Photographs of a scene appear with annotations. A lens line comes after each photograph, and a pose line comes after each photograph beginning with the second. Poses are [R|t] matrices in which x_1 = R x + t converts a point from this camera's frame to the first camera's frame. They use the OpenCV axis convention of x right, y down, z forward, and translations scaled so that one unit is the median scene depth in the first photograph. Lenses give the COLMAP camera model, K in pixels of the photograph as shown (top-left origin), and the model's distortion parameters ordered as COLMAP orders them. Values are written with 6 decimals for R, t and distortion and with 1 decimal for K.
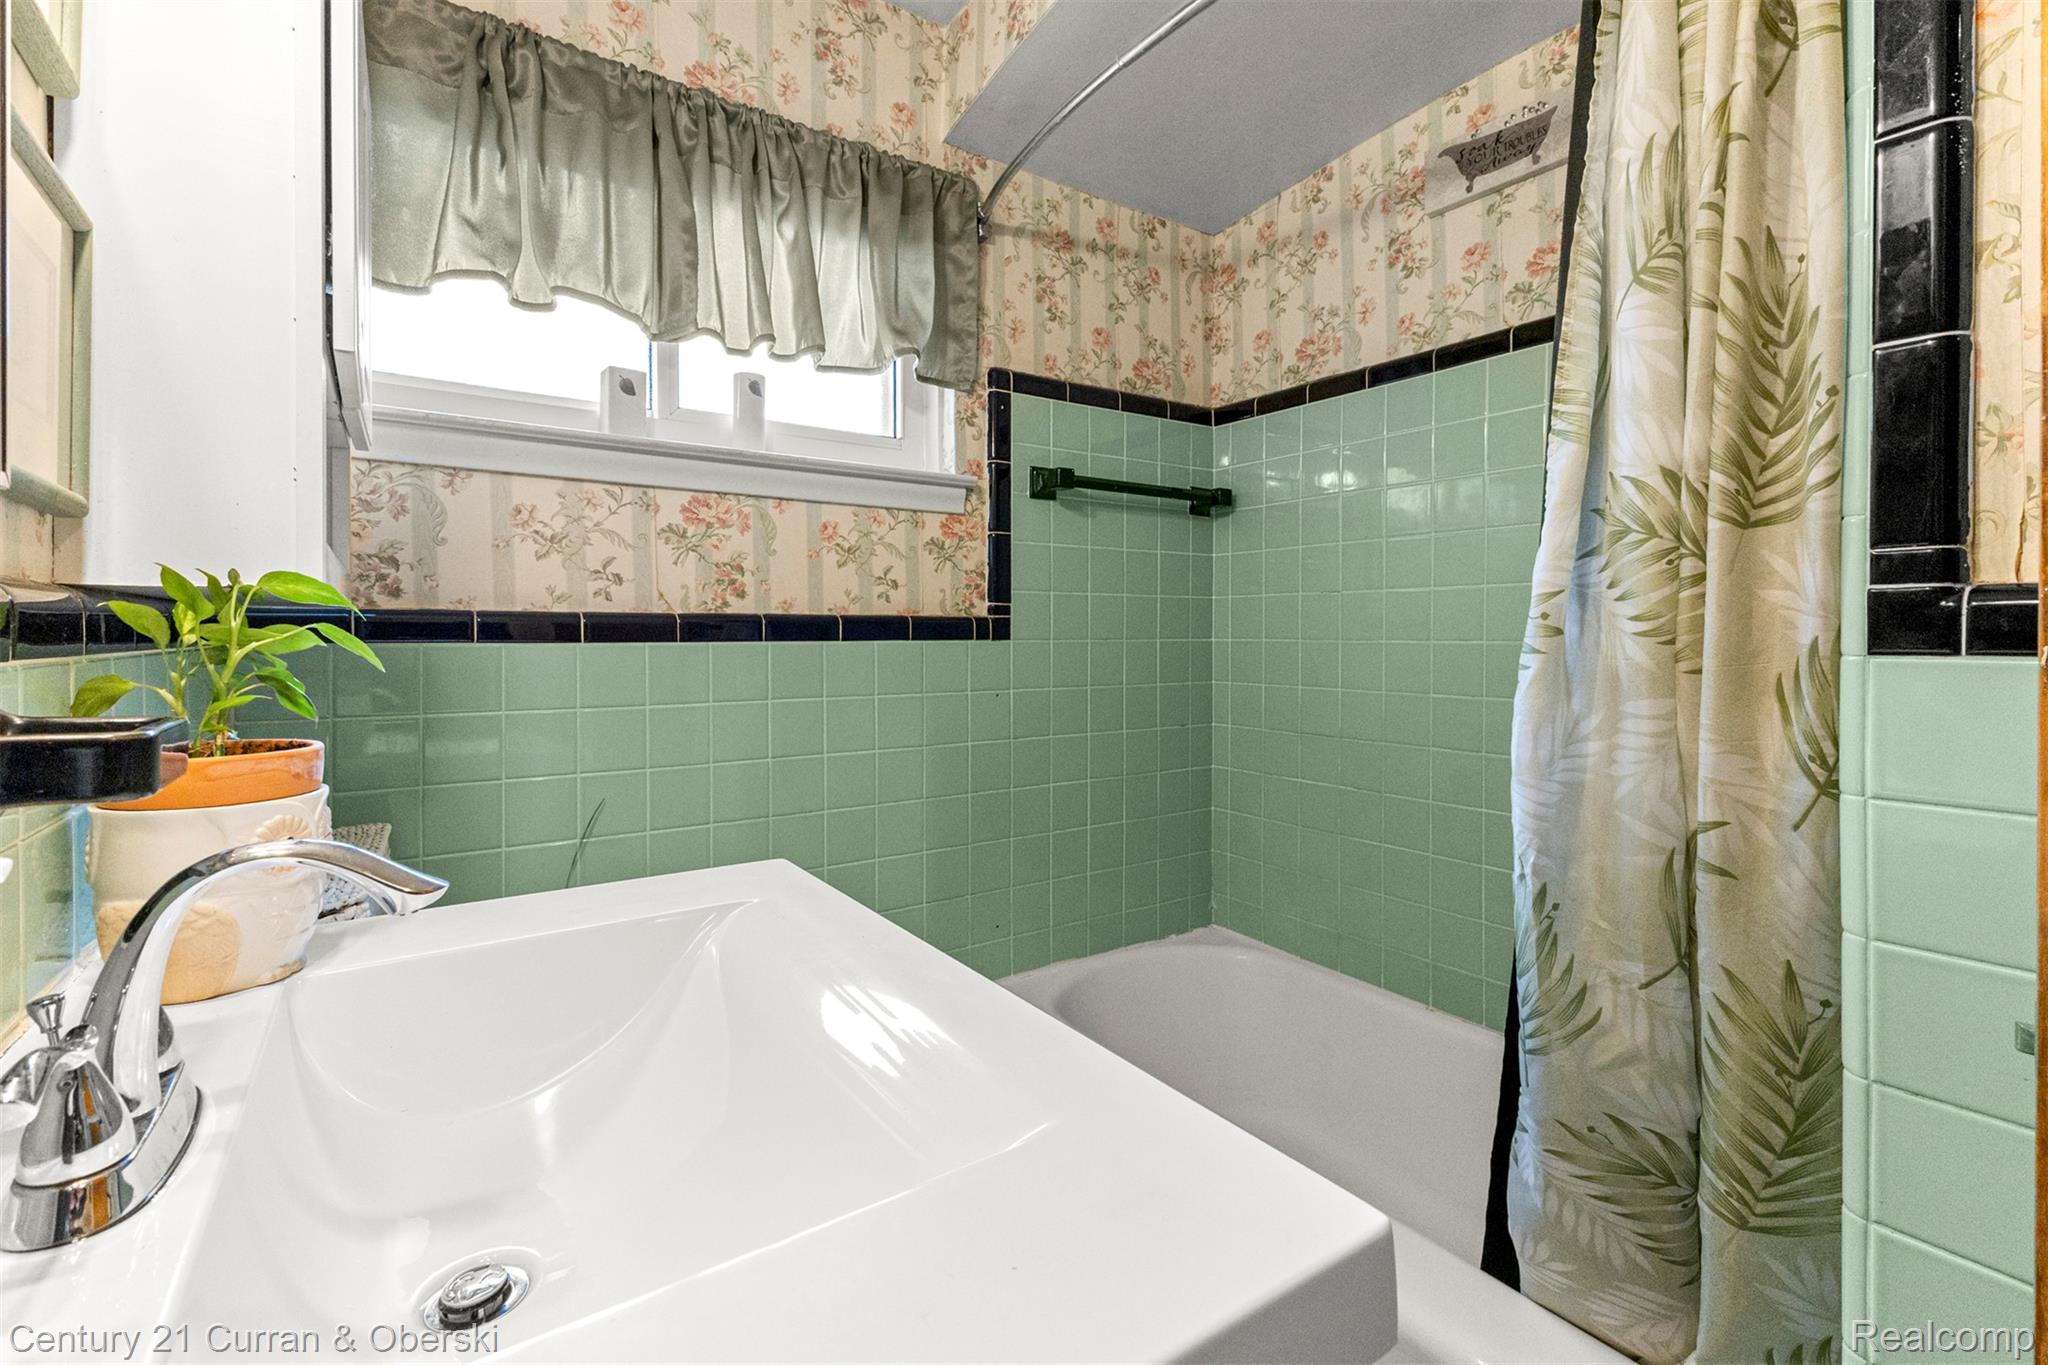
lens RADIAL K [[907.6, 0, 1014.9], [0, 907.6, 650.6], [0, 0, 1]] dist [0.003169, 0.000124]
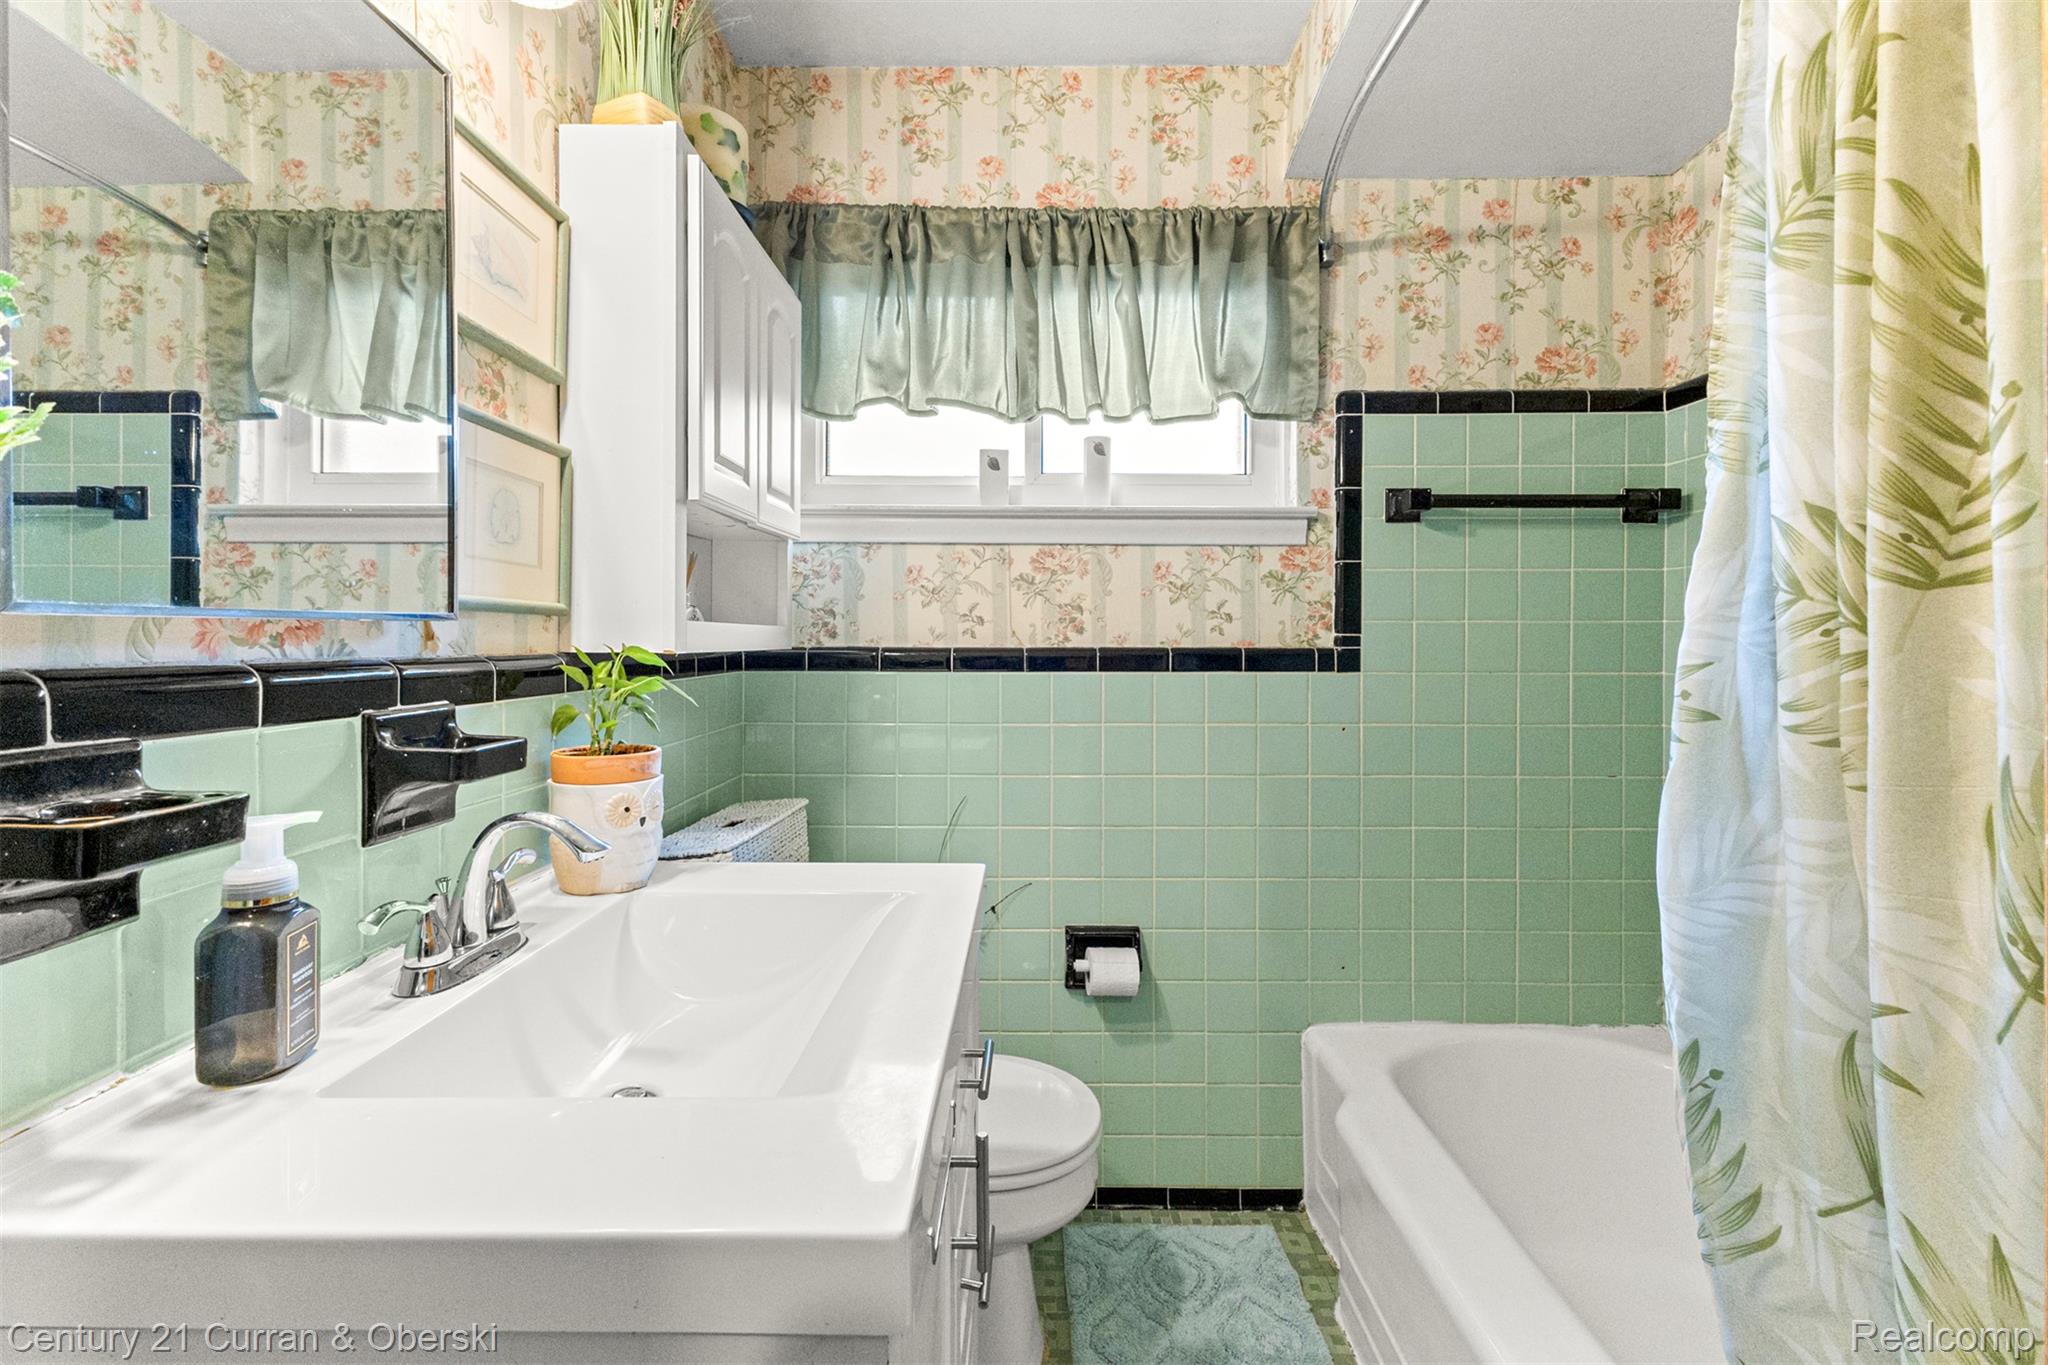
lens RADIAL K [[891.3, 0, 1022.0], [0, 891.3, 649.9], [0, 0, 1]] dist [0.001702, -0.000096]
pose [[0.823081, 0.009789, -0.567839, 0.263418], [-0.012409, 0.999923, -0.000749, -0.033266], [0.567788, 0.007663, 0.823139, 0.022780]]
